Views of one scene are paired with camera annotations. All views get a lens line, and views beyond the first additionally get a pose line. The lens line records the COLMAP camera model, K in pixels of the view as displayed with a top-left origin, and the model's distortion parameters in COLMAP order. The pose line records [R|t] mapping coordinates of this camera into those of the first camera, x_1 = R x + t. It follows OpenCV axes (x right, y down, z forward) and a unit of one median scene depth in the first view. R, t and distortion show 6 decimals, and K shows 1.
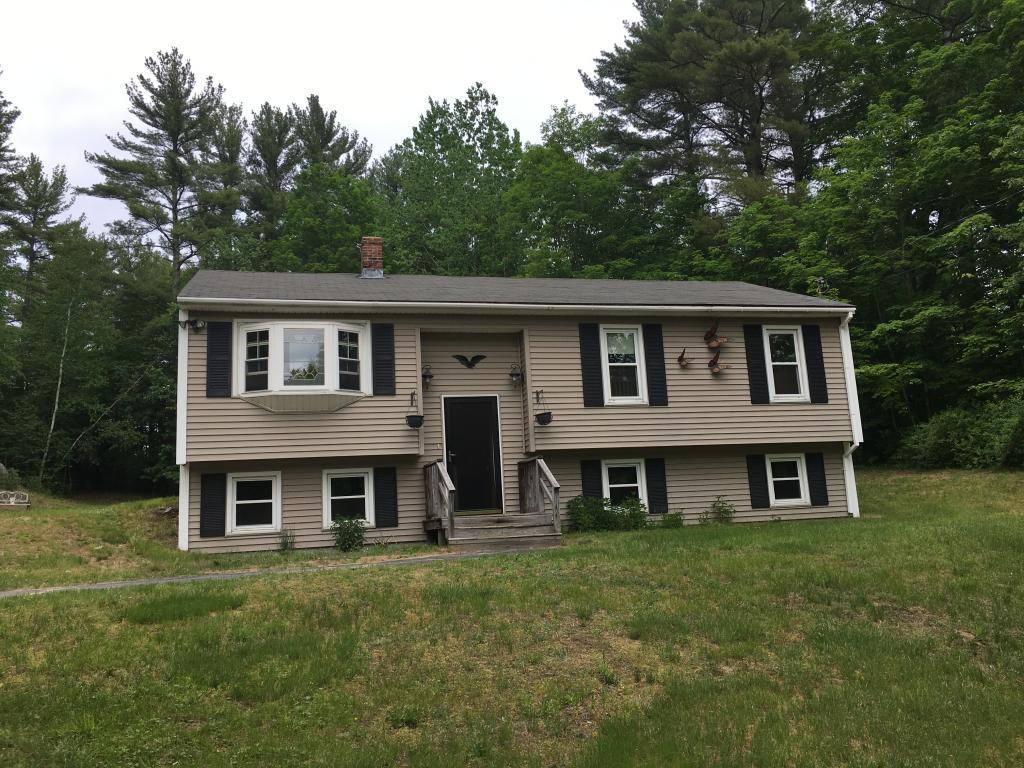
lens RADIAL K [[863.1, 0, 511.9], [0, 863.1, 372.1], [0, 0, 1]] dist [0.079080, -0.110976]
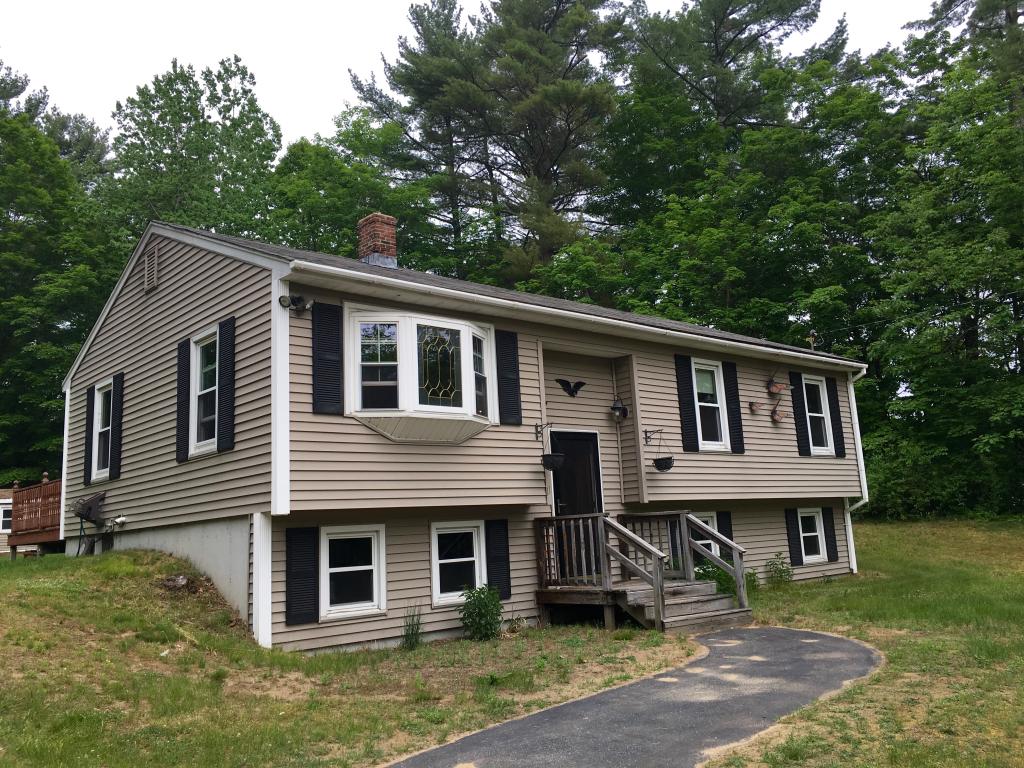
lens RADIAL K [[869.5, 0, 536.2], [0, 869.5, 369.3], [0, 0, 1]] dist [0.051406, -0.007031]
pose [[0.896251, 0.089674, 0.434387, -0.414637], [-0.074604, 0.995874, -0.051659, 0.014105], [-0.437228, 0.013892, 0.899244, 0.268388]]
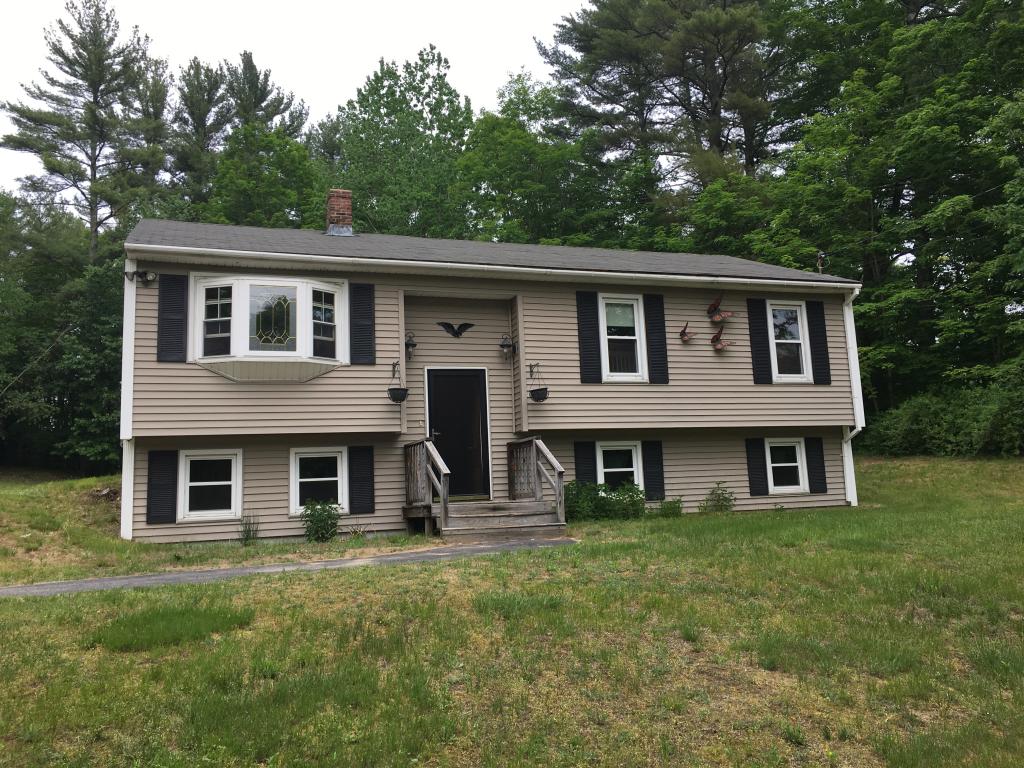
lens RADIAL K [[873.1, 0, 513.5], [0, 873.1, 361.4], [0, 0, 1]] dist [0.091938, -0.137829]
pose [[0.996320, 0.022653, 0.082669, -0.060949], [-0.023539, 0.999675, 0.009749, 0.009834], [-0.082422, -0.011659, 0.996529, 0.085225]]
